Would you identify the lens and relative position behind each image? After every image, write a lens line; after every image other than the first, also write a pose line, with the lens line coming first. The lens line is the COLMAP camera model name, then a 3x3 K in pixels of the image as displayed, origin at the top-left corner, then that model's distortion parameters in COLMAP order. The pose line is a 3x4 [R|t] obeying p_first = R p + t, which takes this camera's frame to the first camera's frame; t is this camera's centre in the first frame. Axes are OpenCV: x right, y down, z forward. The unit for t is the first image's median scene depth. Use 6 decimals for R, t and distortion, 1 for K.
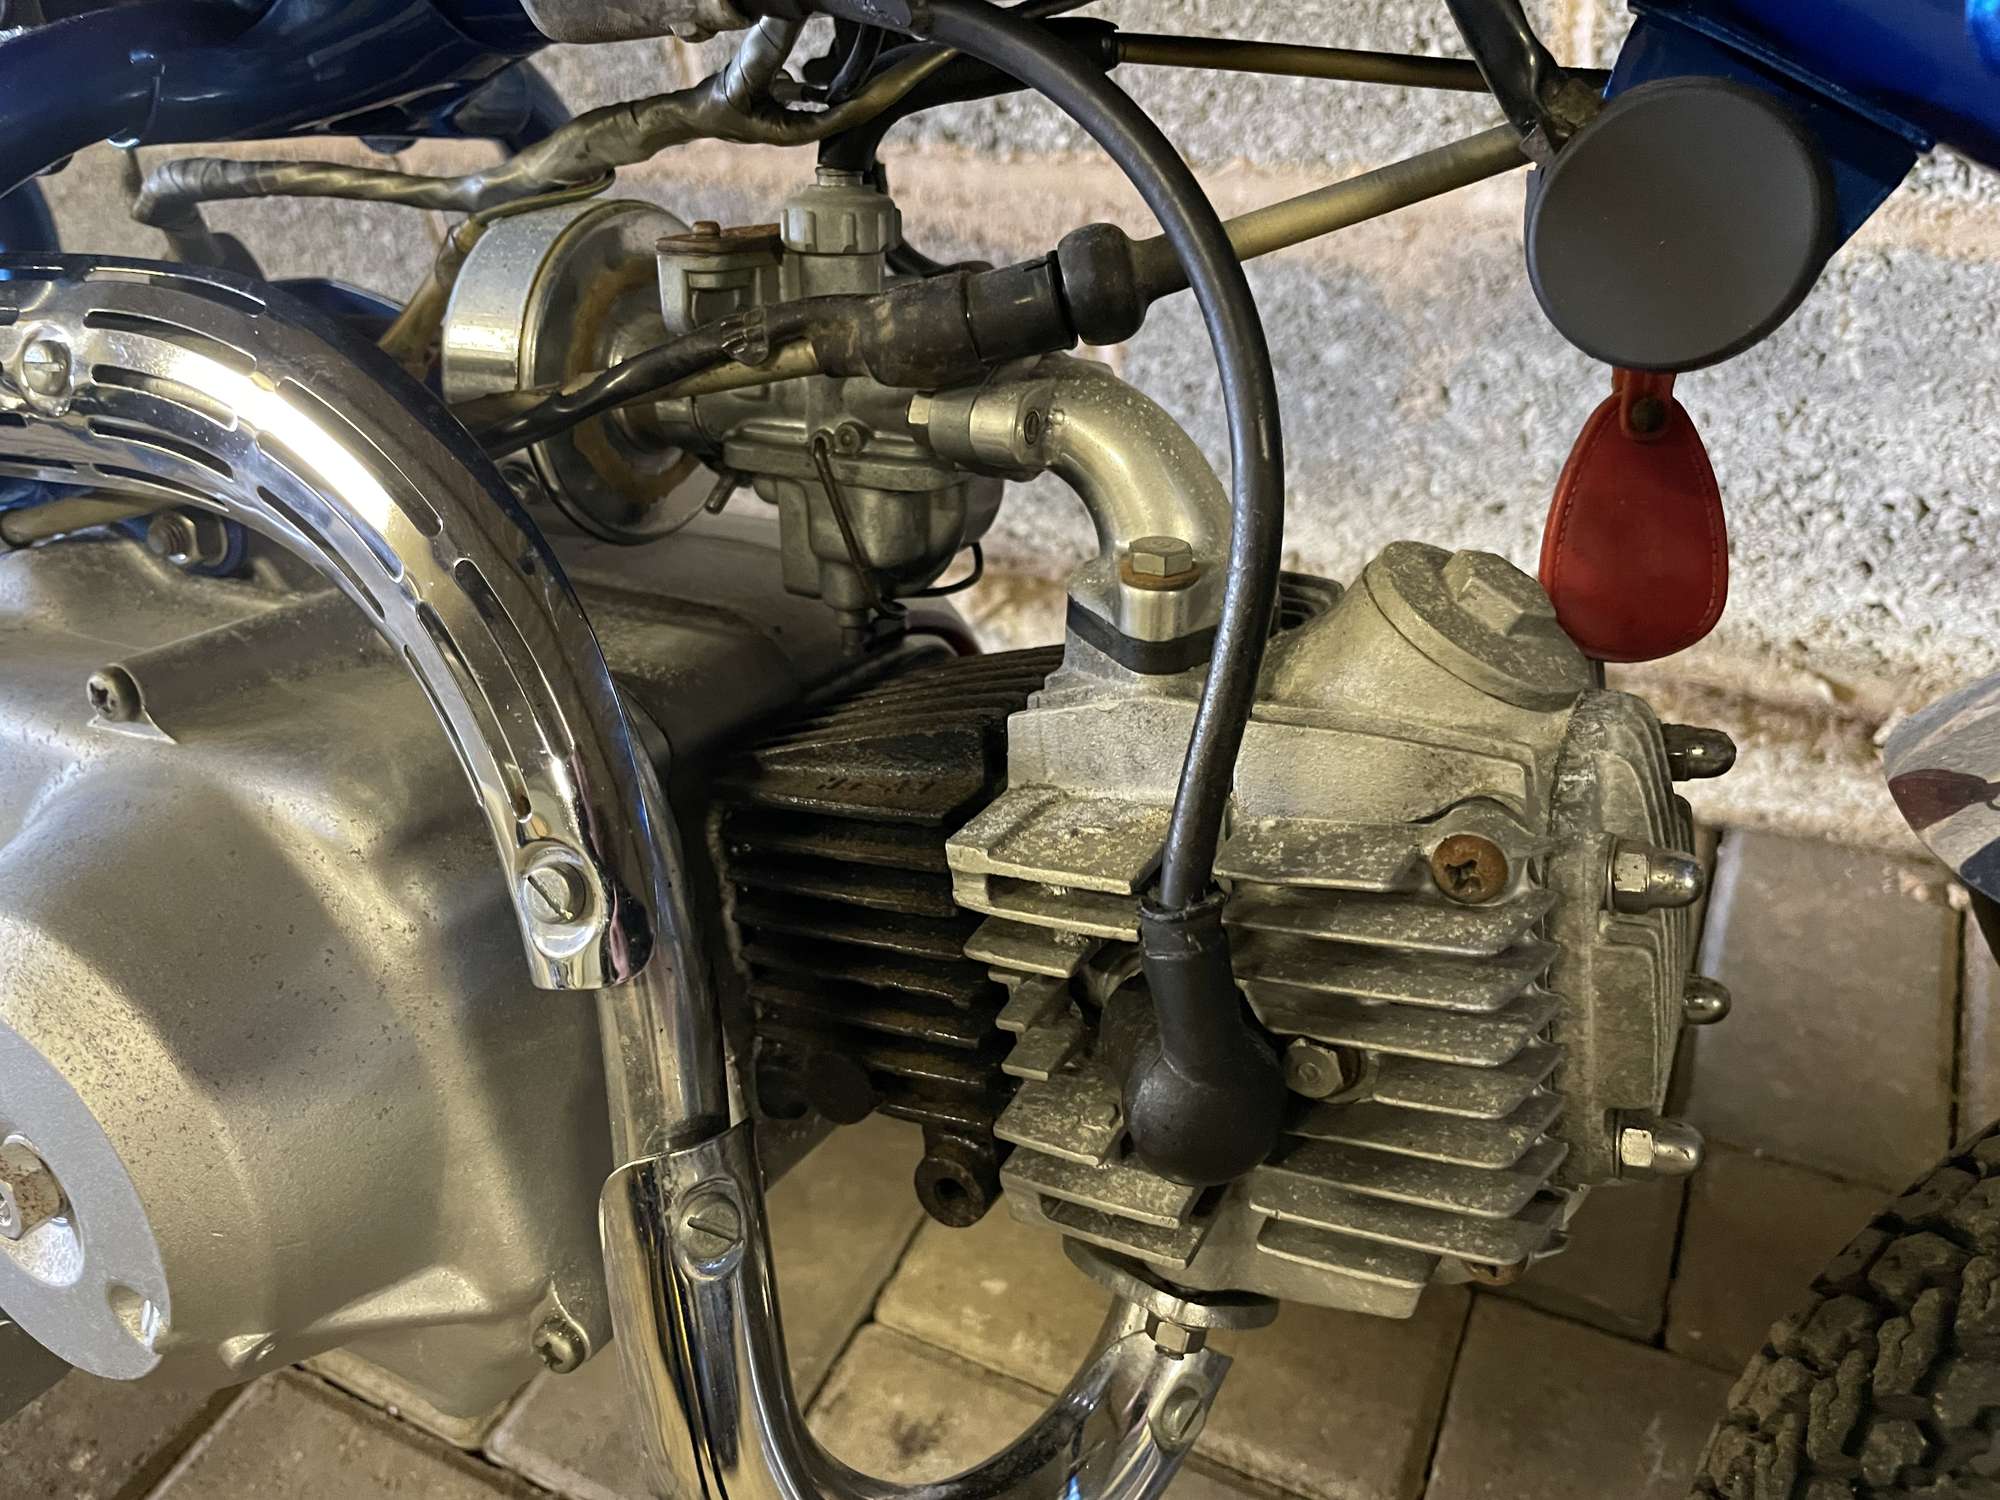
lens RADIAL K [[1549.7, 0, 990.6], [0, 1549.7, 747.5], [0, 0, 1]] dist [0.085832, -0.138407]
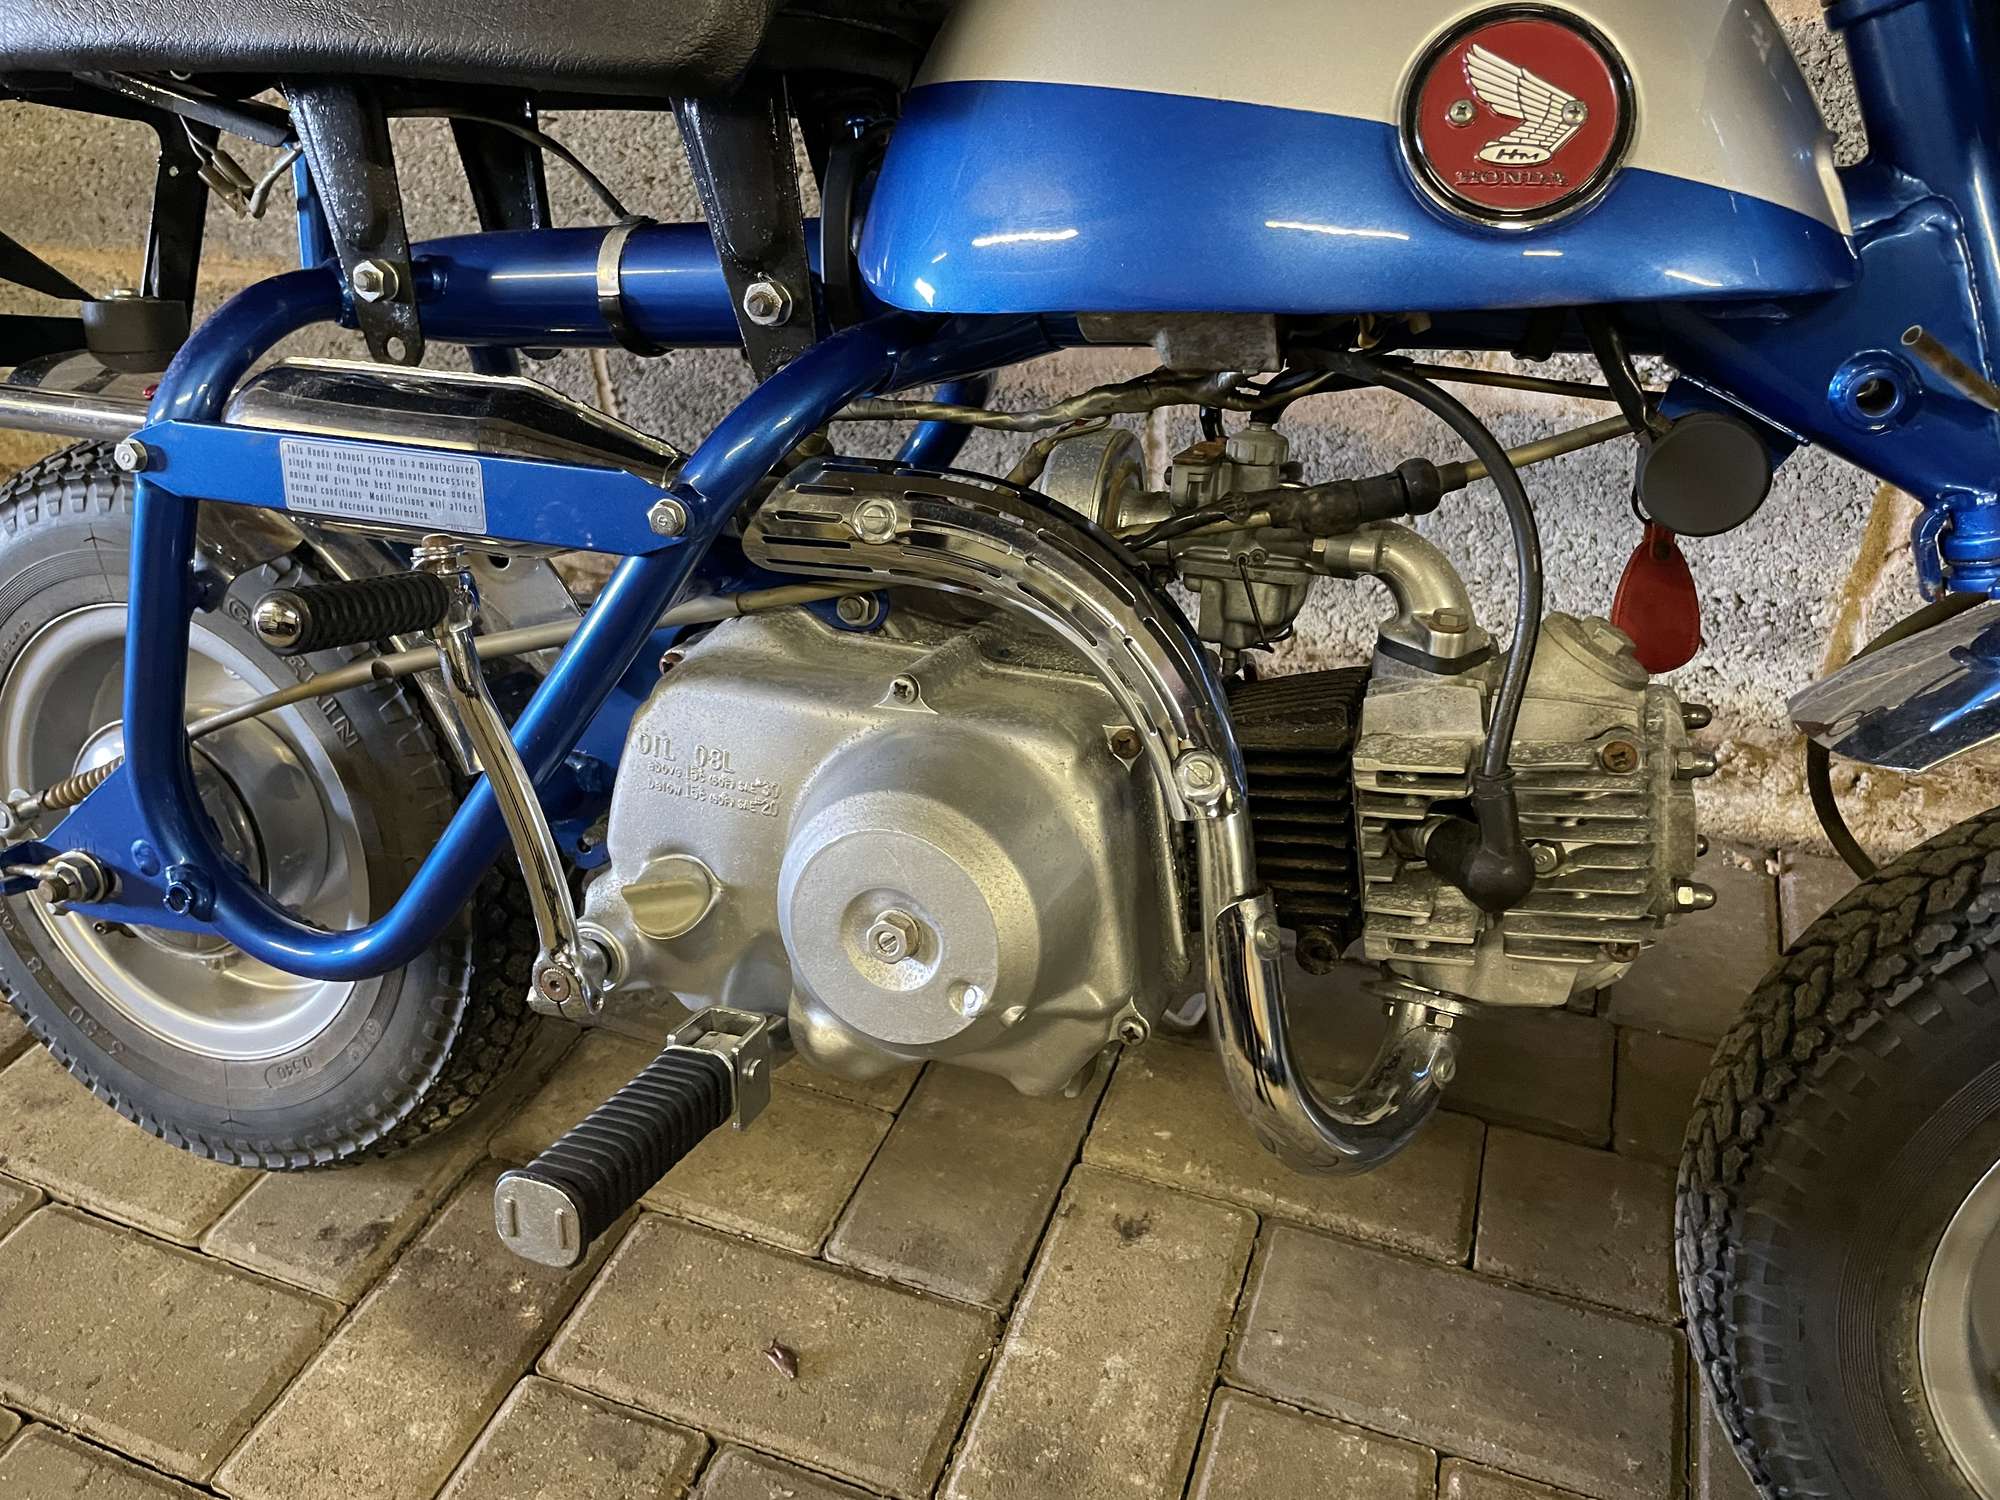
lens RADIAL K [[1544.7, 0, 996.1], [0, 1544.7, 739.1], [0, 0, 1]] dist [0.090496, -0.136018]
pose [[0.992269, -0.003630, 0.124050, -0.348260], [0.011444, 0.997990, -0.062333, 0.074516], [-0.123575, 0.063271, 0.990316, -0.446160]]
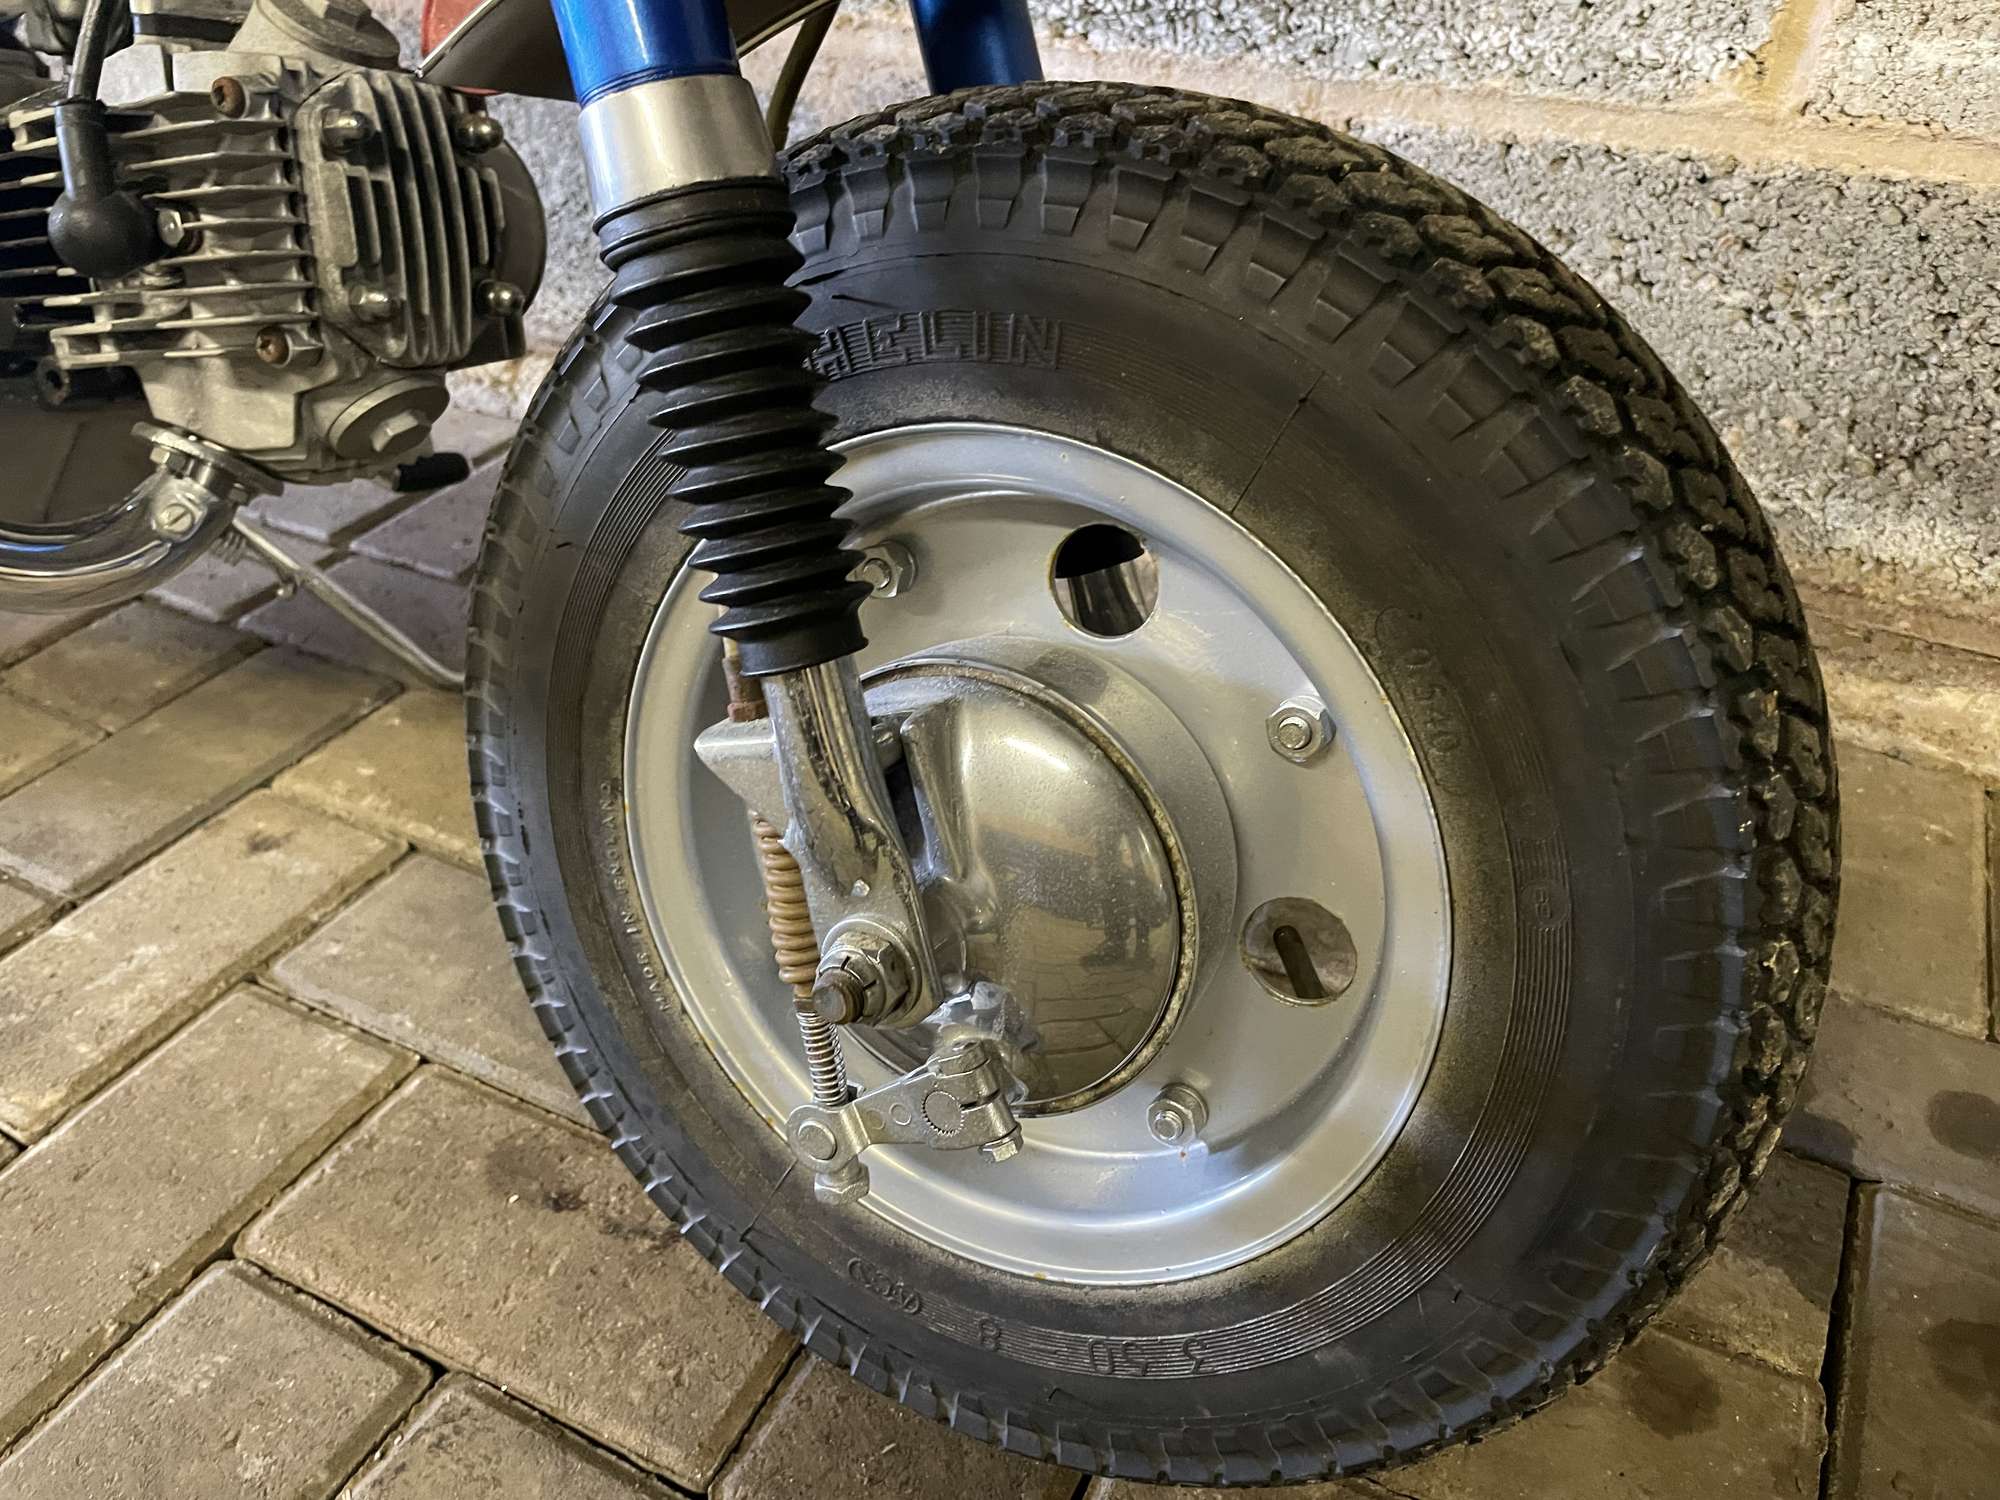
lens RADIAL K [[1549.7, 0, 990.6], [0, 1549.7, 747.5], [0, 0, 1]] dist [0.085832, -0.138407]
pose [[0.995308, 0.082903, 0.049896, 0.494778], [-0.081041, 0.995976, -0.038257, 0.356020], [-0.052867, 0.034034, 0.998021, -0.378020]]
